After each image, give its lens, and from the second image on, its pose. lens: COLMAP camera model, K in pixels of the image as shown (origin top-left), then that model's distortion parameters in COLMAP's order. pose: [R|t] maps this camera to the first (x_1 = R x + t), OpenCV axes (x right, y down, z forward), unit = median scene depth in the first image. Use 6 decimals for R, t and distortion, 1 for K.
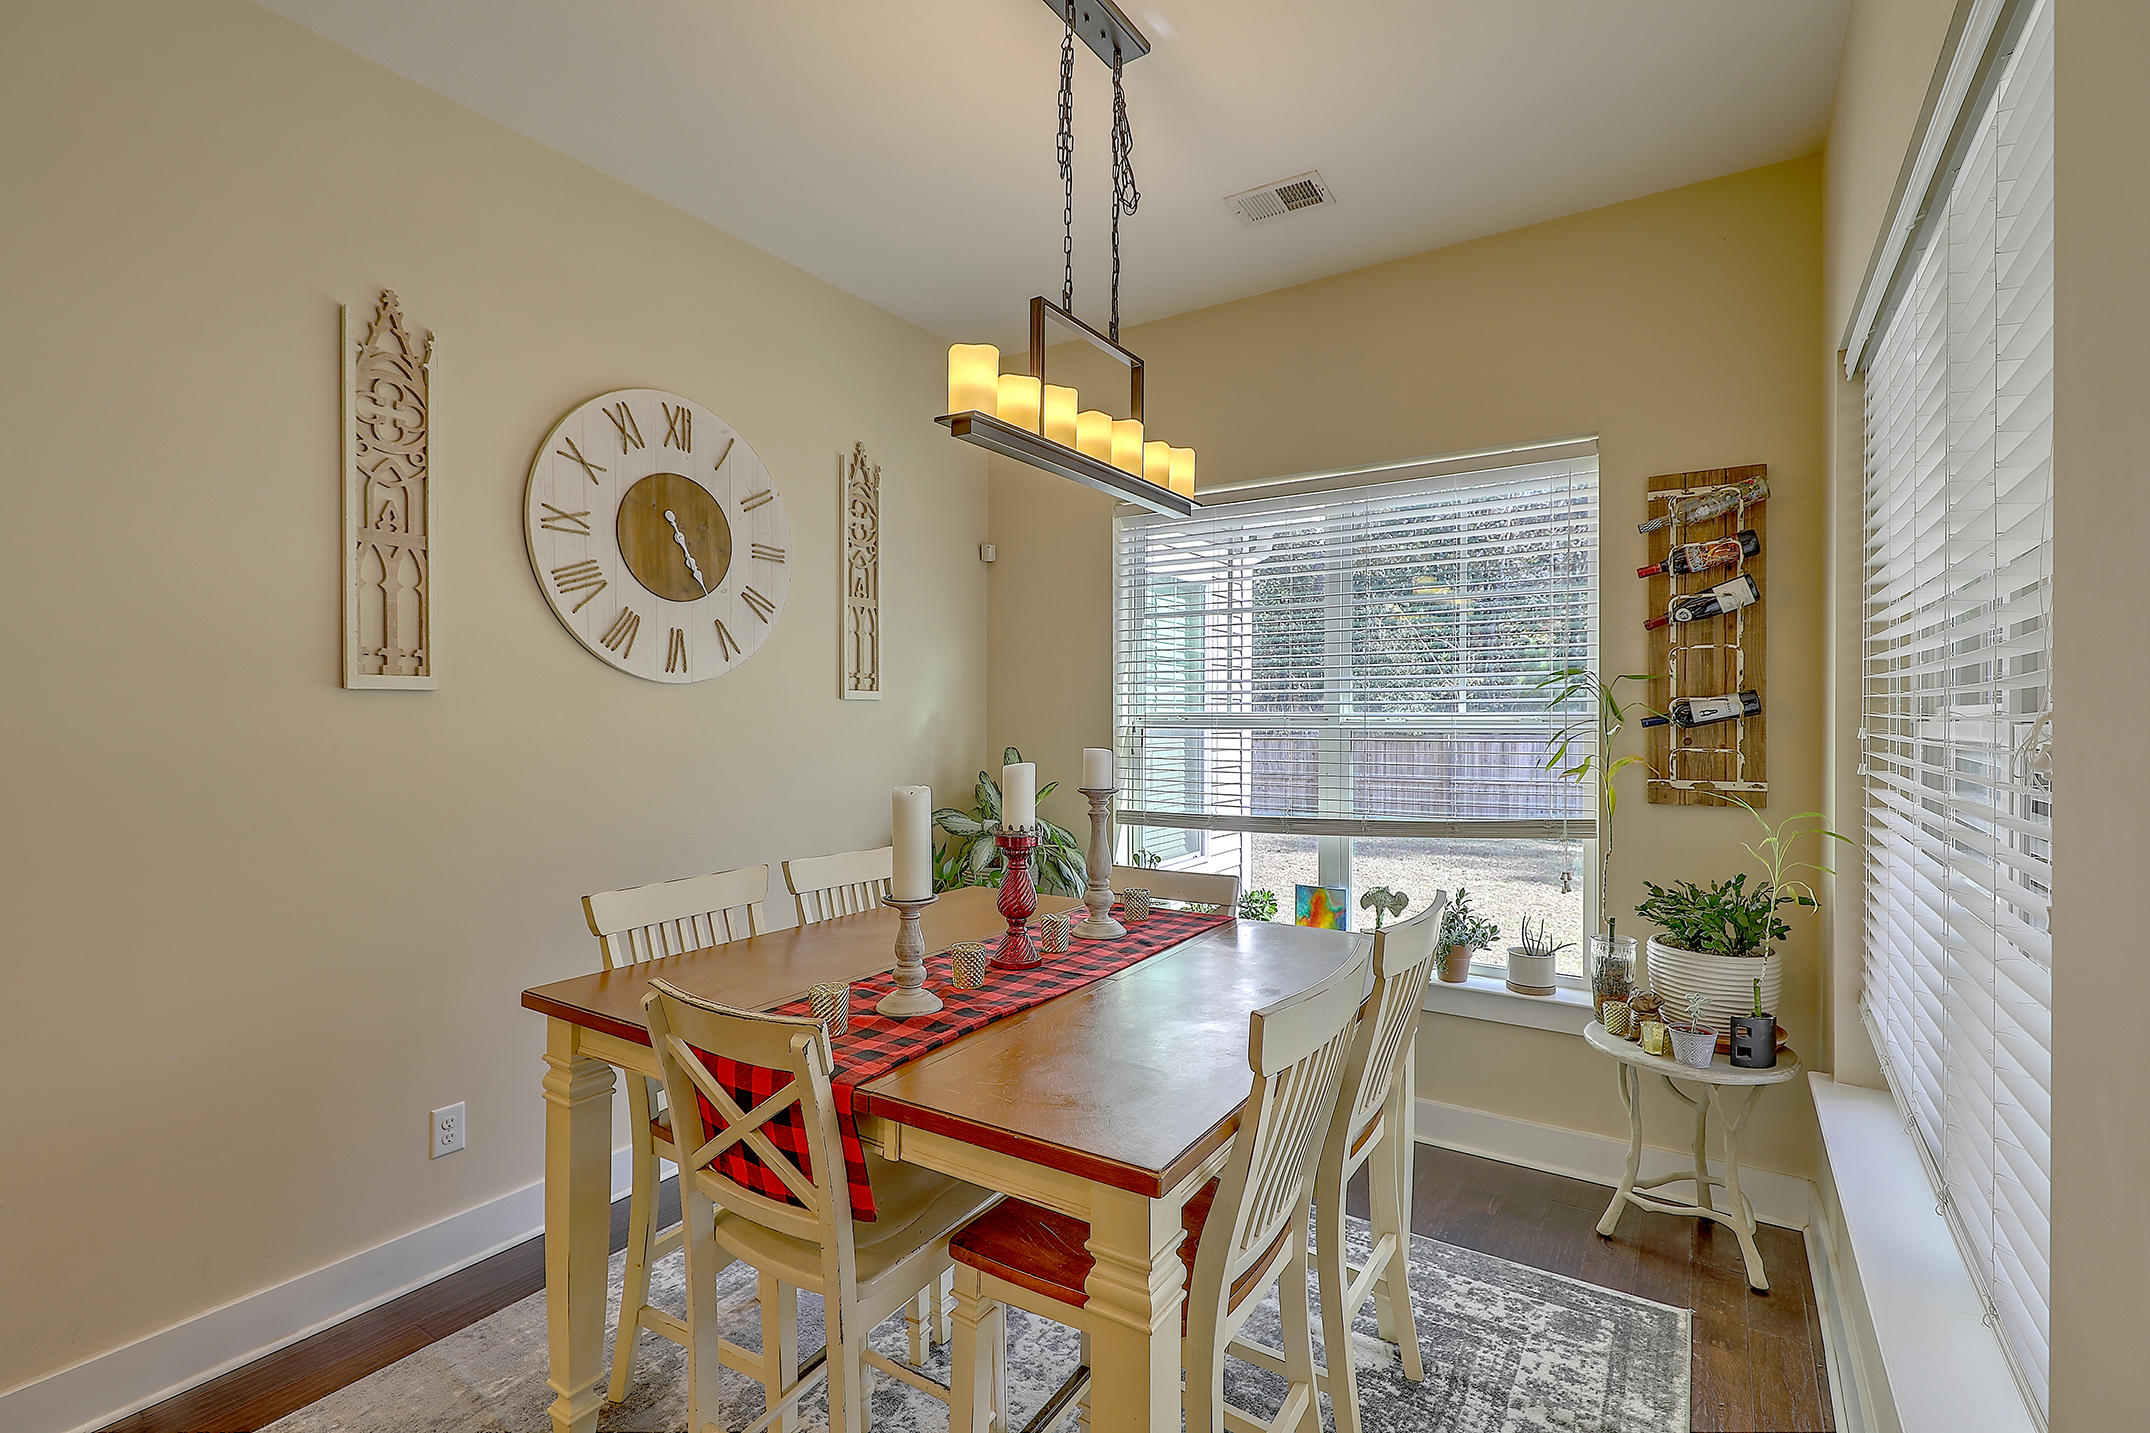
lens RADIAL K [[979.4, 0, 1073.9], [0, 979.4, 723.1], [0, 0, 1]] dist [0.000499, 0.003614]
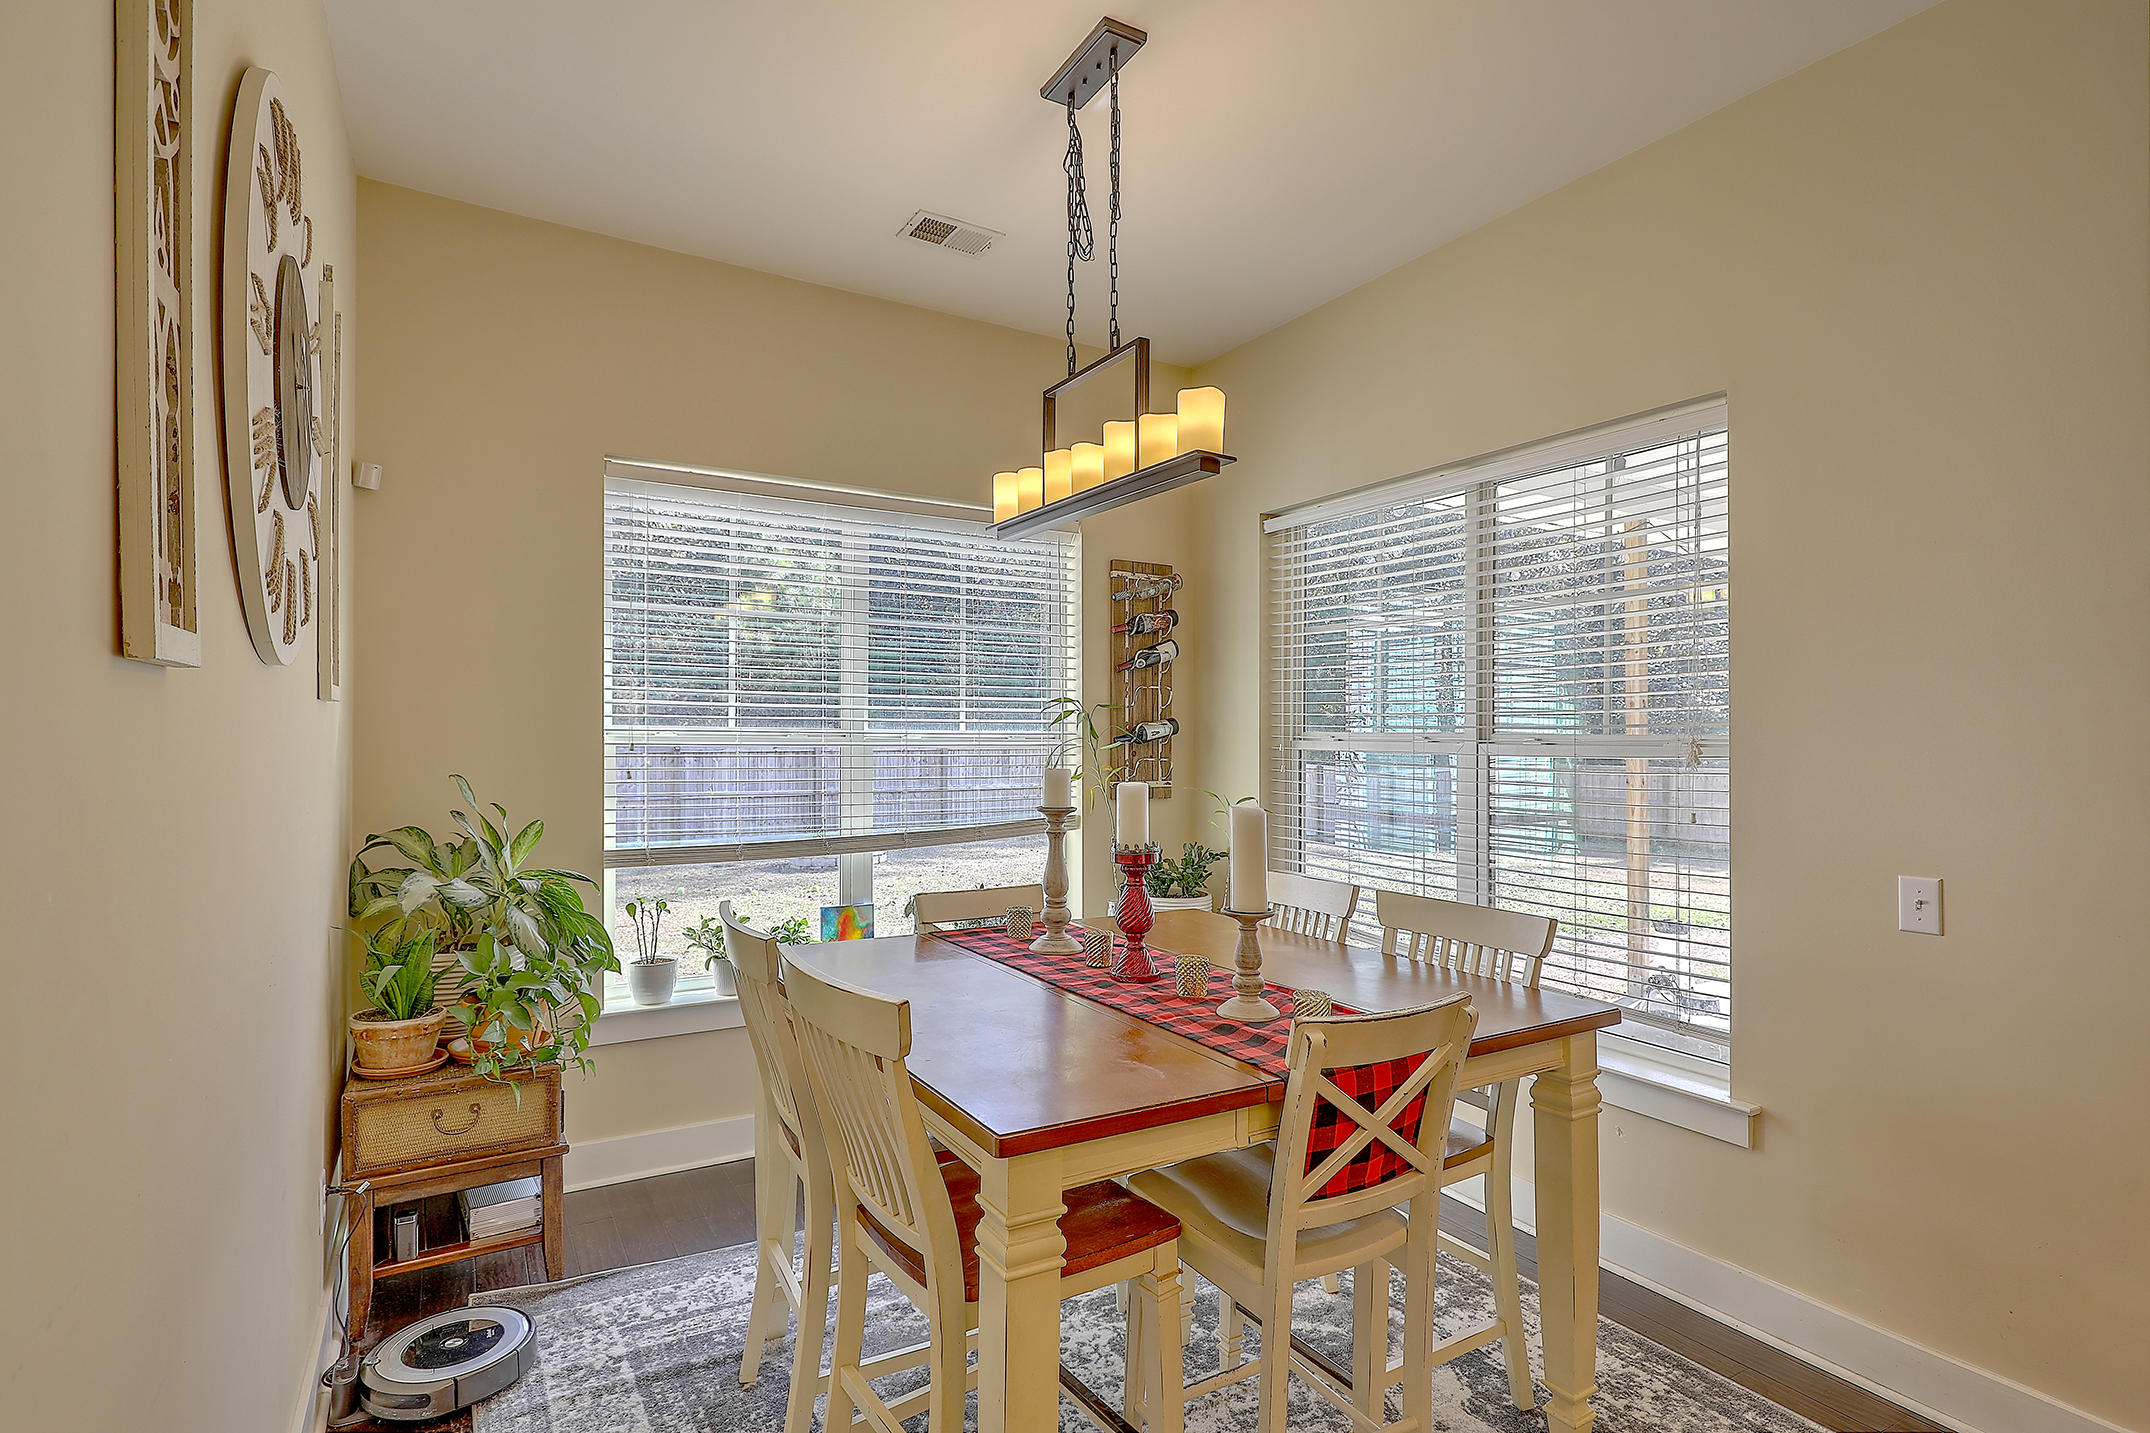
lens RADIAL K [[1068.7, 0, 1077.2], [0, 1068.7, 725.9], [0, 0, 1]] dist [0.002506, -0.000423]
pose [[0.440075, 0.012114, 0.897879, -0.754326], [-0.002498, 0.999922, -0.012266, -0.001394], [-0.897957, 0.003156, 0.440071, 0.387446]]
